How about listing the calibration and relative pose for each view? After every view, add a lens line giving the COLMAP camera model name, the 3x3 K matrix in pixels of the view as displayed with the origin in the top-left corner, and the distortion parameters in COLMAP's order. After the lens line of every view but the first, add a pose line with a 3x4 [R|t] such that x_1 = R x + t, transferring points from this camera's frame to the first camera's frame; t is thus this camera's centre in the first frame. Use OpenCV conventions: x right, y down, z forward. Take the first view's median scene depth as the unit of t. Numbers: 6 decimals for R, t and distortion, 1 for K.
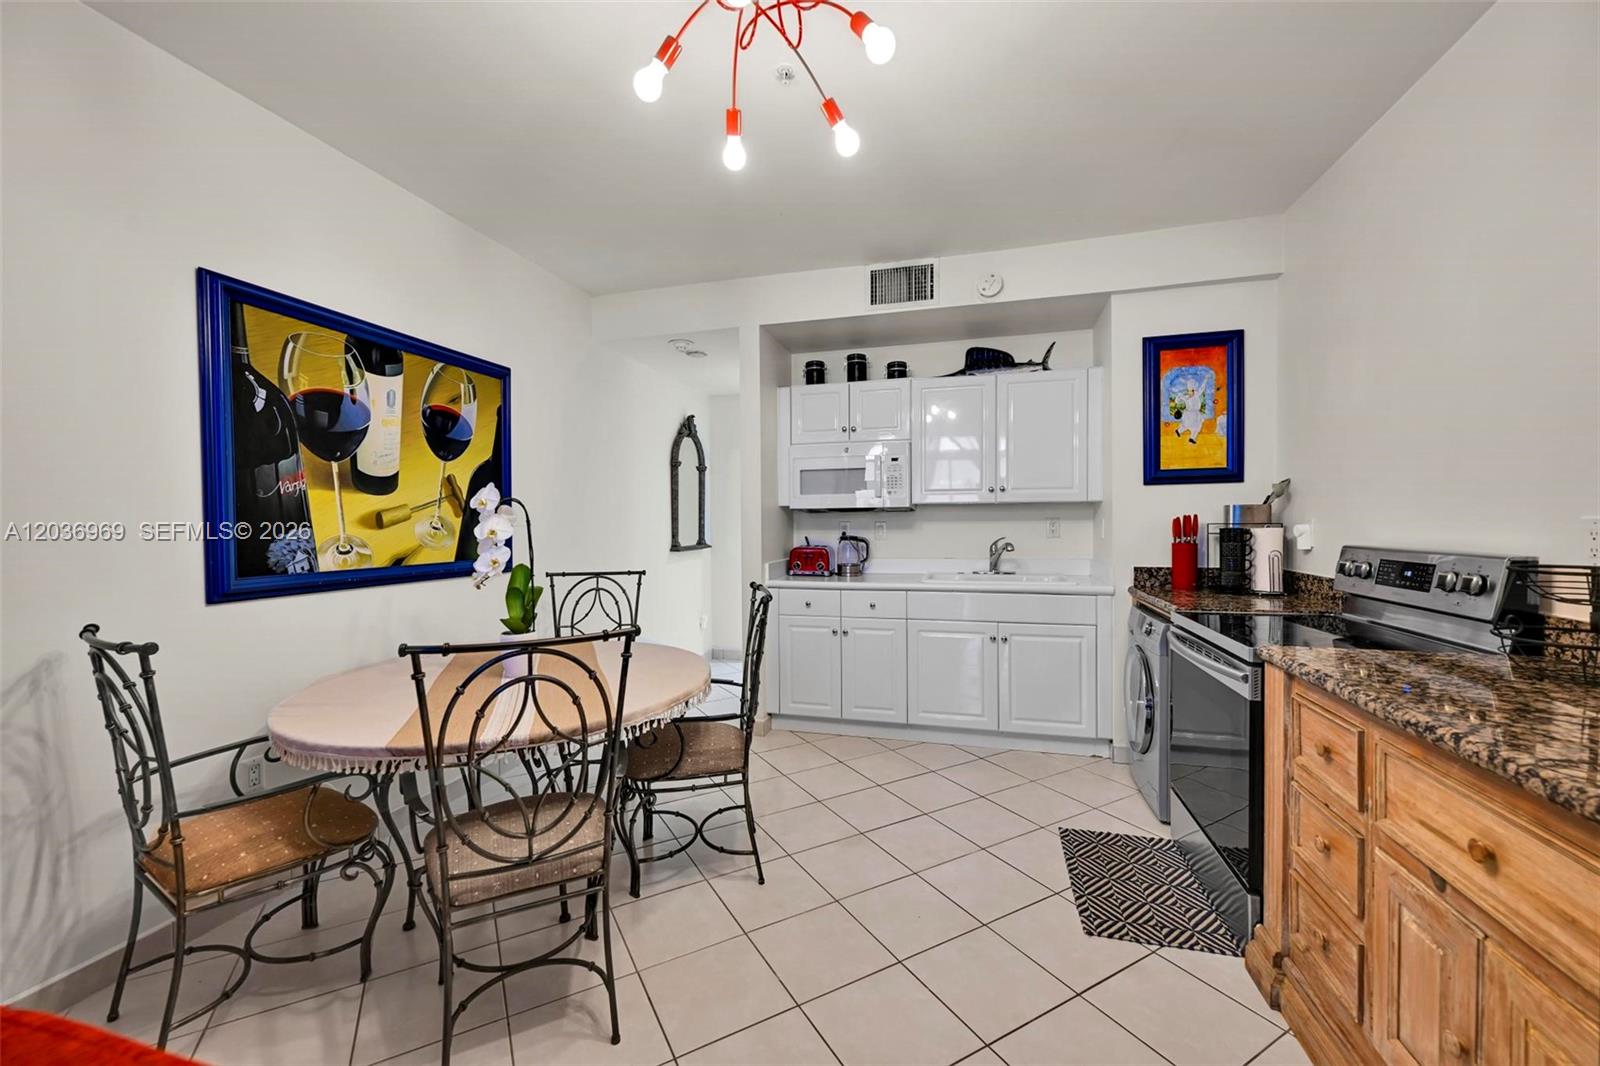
lens RADIAL K [[638.7, 0, 798.6], [0, 638.7, 532.4], [0, 0, 1]] dist [0.000755, 0.000359]
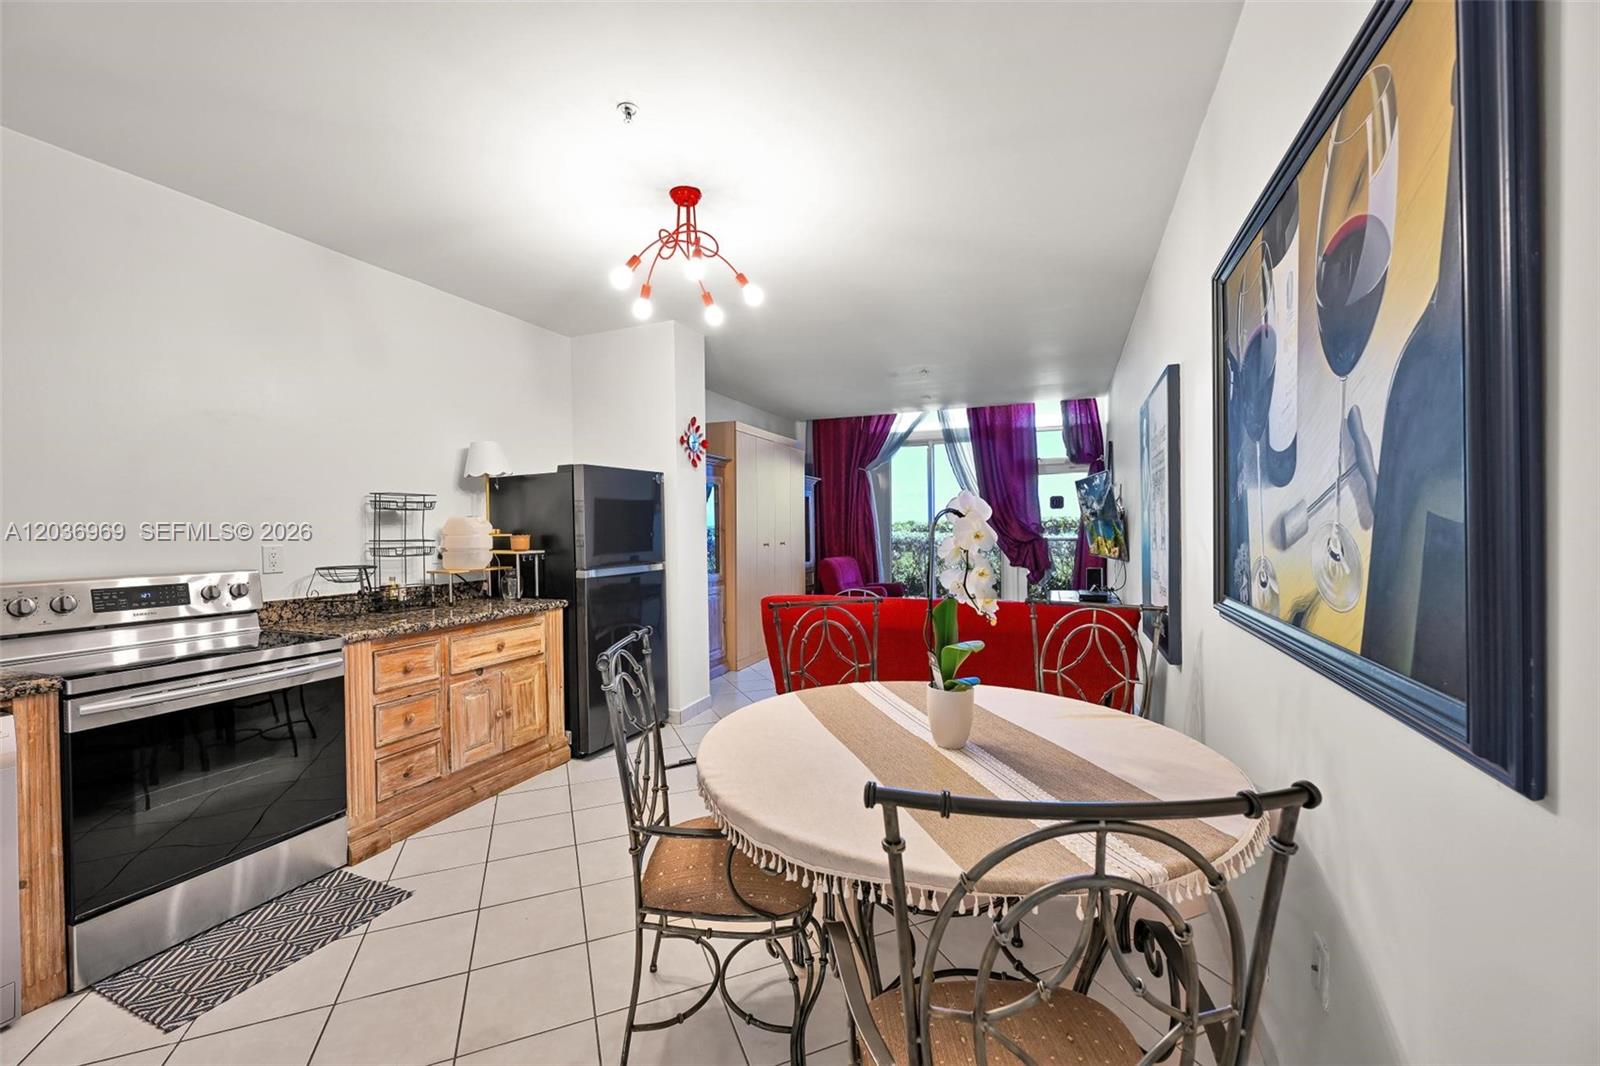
lens RADIAL K [[631.0, 0, 795.1], [0, 631.0, 541.6], [0, 0, 1]] dist [0.000823, -0.000533]
pose [[-0.992789, 0.019645, 0.118251, -0.271558], [0.024276, 0.998988, 0.037853, -0.035282], [-0.117388, 0.040451, -0.992262, 1.387667]]
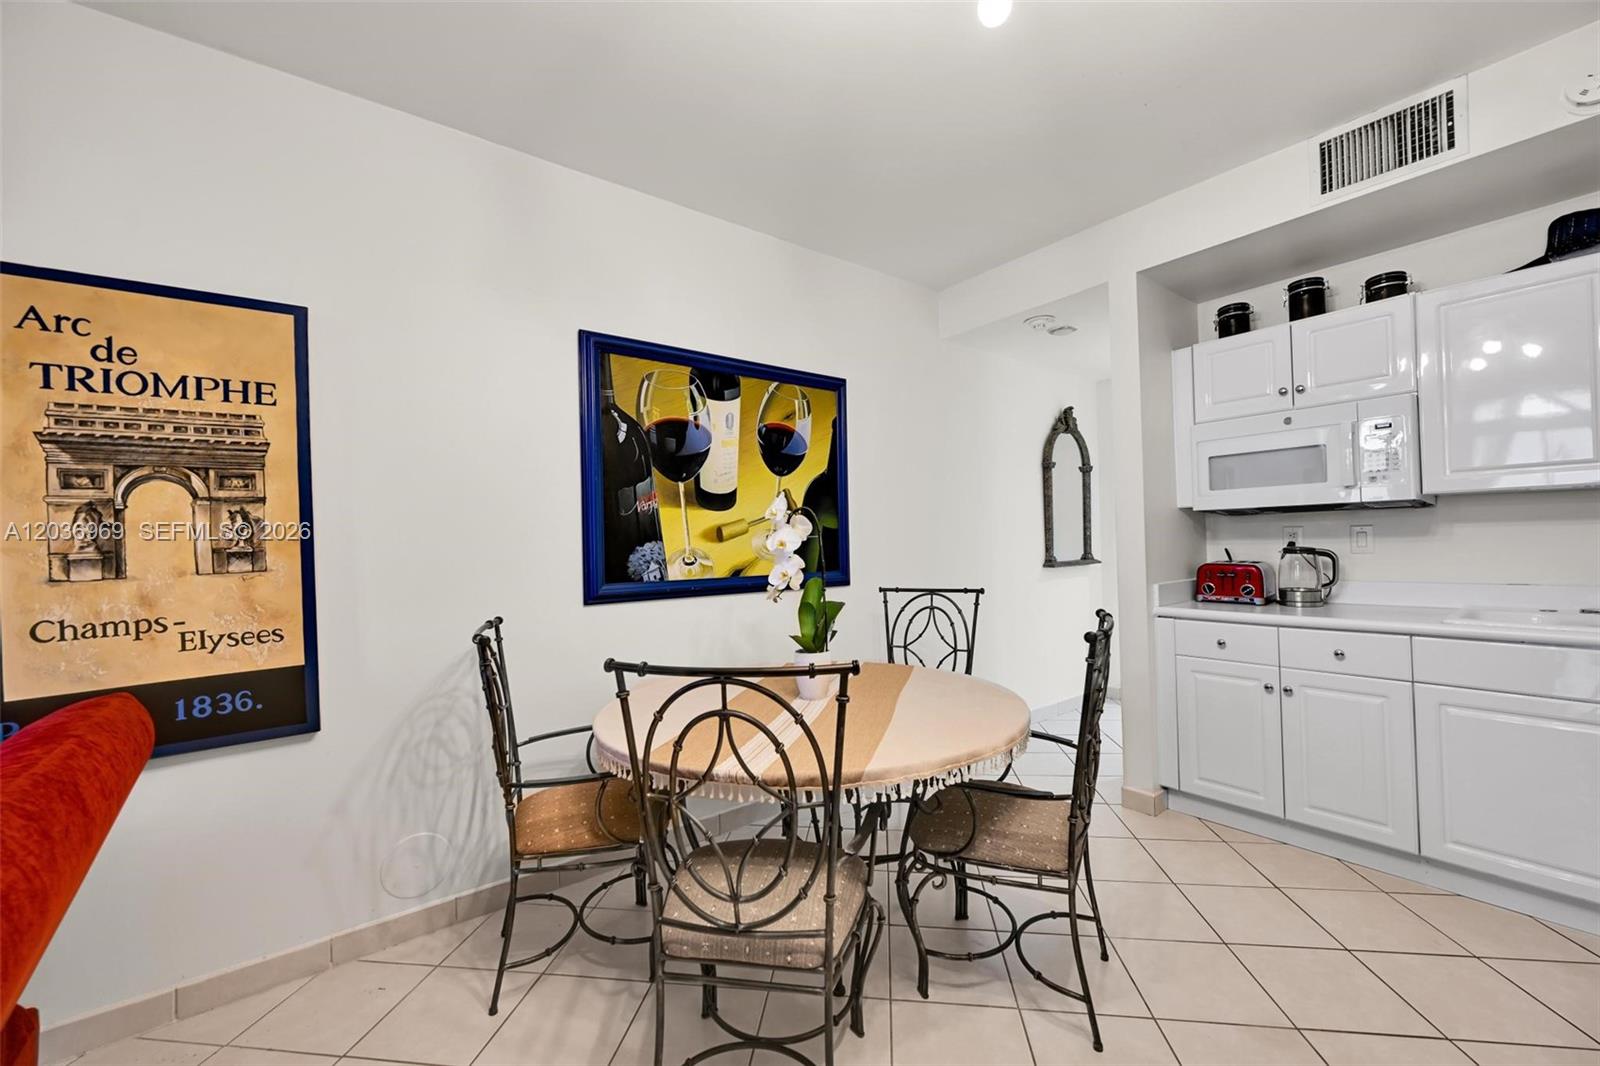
lens RADIAL K [[638.7, 0, 793.4], [0, 638.7, 533.2], [0, 0, 1]] dist [0.000755, 0.000359]
pose [[0.799780, -0.020054, -0.599958, 0.079986], [0.005927, 0.999657, -0.025514, 0.006739], [0.600264, 0.016850, 0.799624, 0.185966]]
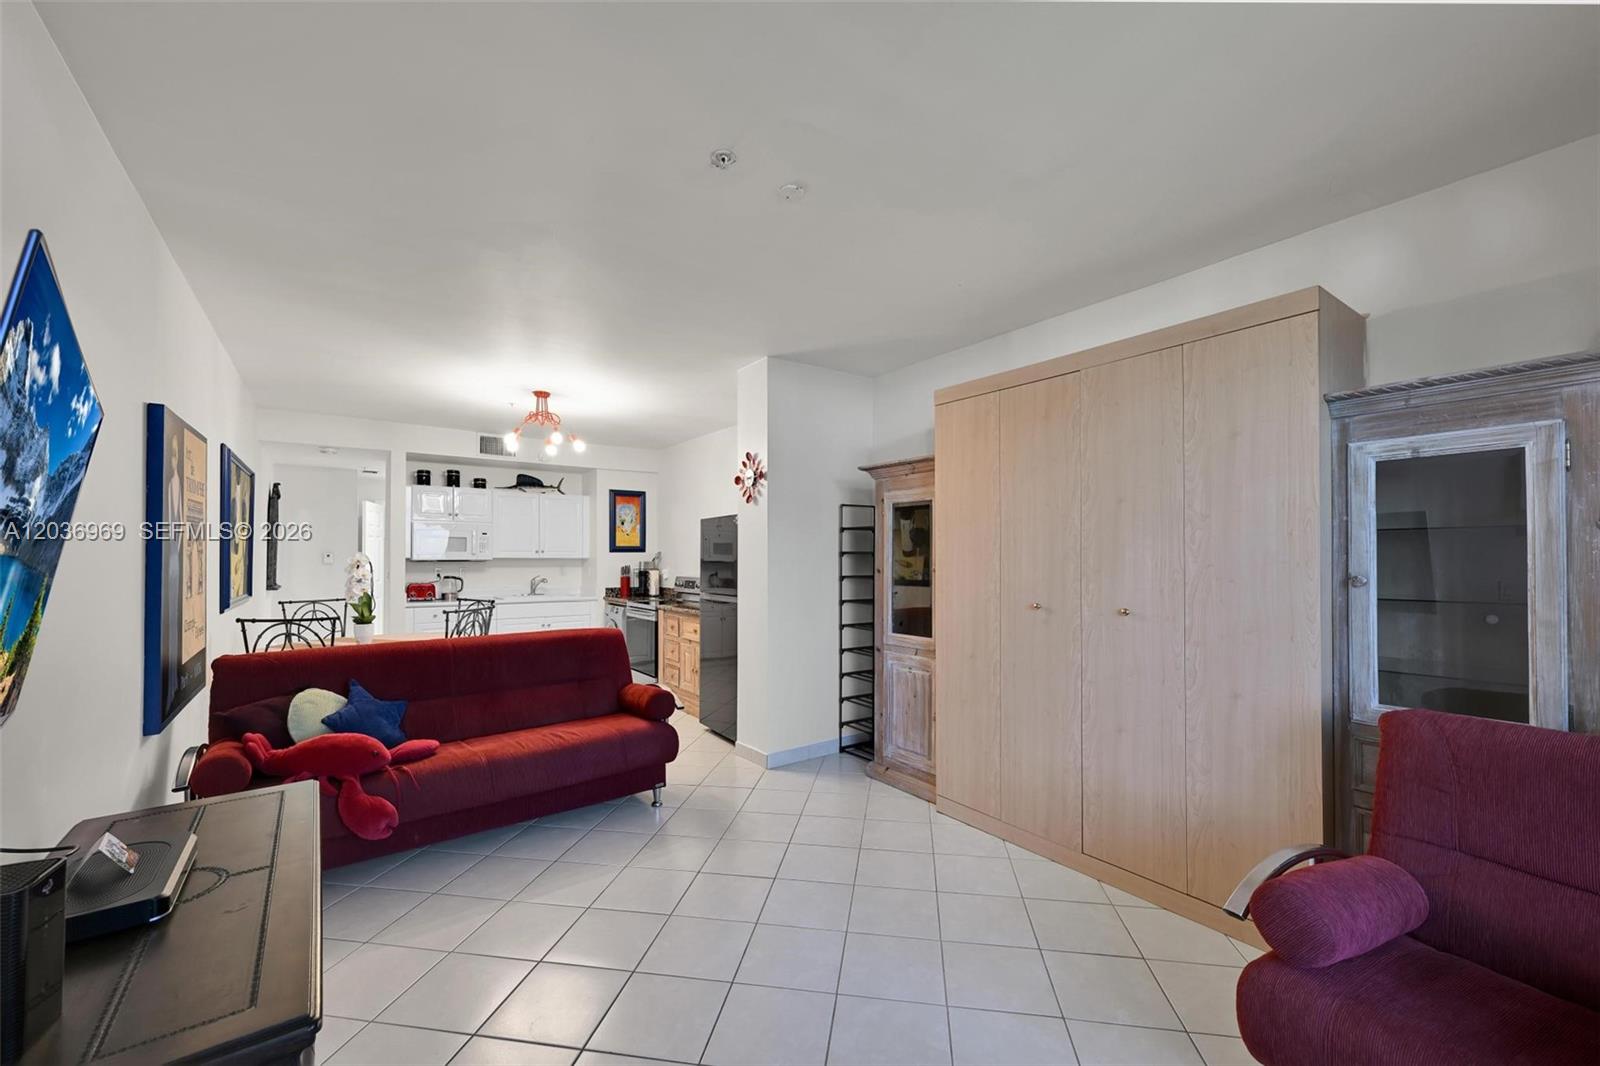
lens RADIAL K [[638.7, 0, 827.9], [0, 638.7, 558.3], [0, 0, 1]] dist [0.000755, 0.000359]
pose [[0.597076, 0.009105, 0.802133, -0.942600], [0.008015, 0.999818, -0.017315, -0.006655], [-0.802145, 0.016767, 0.596894, -1.137585]]
